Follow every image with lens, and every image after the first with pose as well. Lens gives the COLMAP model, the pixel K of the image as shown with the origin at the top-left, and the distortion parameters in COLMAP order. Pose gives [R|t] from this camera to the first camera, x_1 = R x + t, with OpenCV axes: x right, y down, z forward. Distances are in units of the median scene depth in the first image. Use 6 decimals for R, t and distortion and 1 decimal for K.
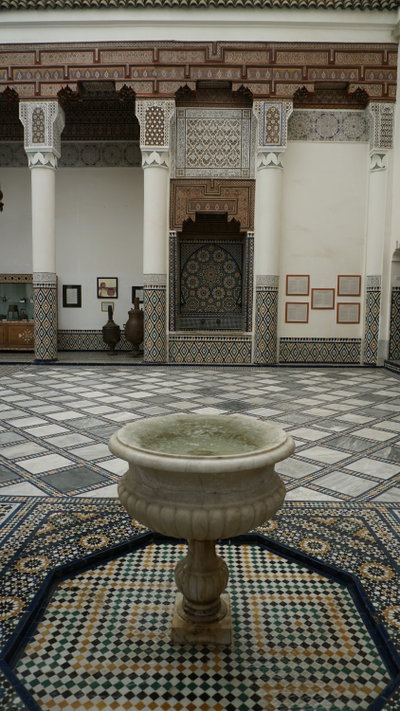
lens RADIAL K [[490.6, 0, 195.5], [0, 490.6, 355.2], [0, 0, 1]] dist [-0.049448, 0.024844]
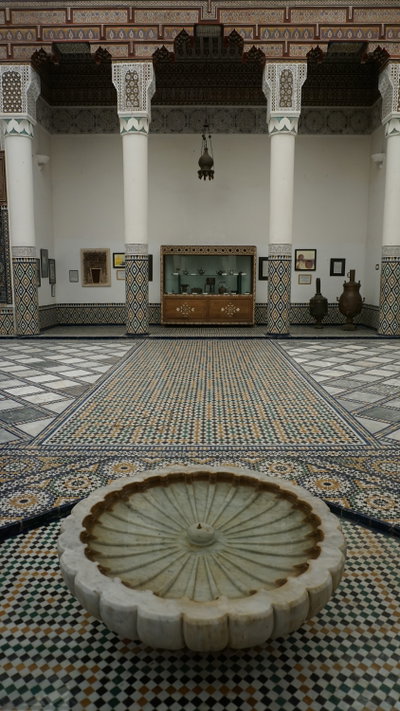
lens RADIAL K [[490.6, 0, 193.7], [0, 490.6, 359.2], [0, 0, 1]] dist [-0.049448, 0.024844]
pose [[0.999710, -0.013027, 0.020242, -0.512386], [0.011662, 0.997740, 0.066167, -0.007833], [-0.021058, -0.065912, 0.997603, 0.016916]]
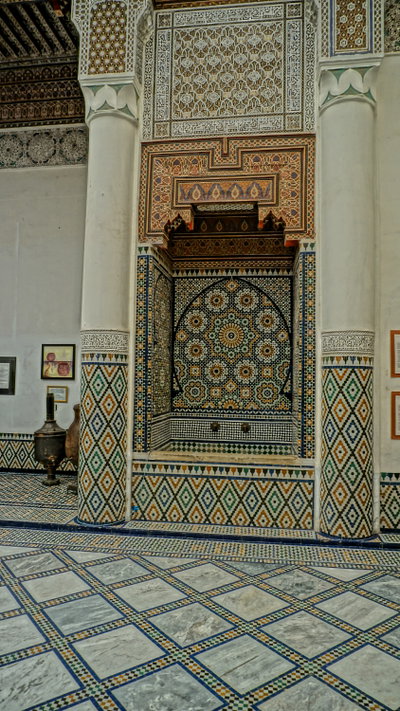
lens RADIAL K [[490.6, 0, 200.9], [0, 490.6, 354.5], [0, 0, 1]] dist [-0.049448, 0.024844]
pose [[0.994678, -0.000264, -0.103029, 0.057889], [-0.016395, 0.986849, -0.160813, -0.067041], [0.101716, 0.161646, 0.981593, 0.536918]]
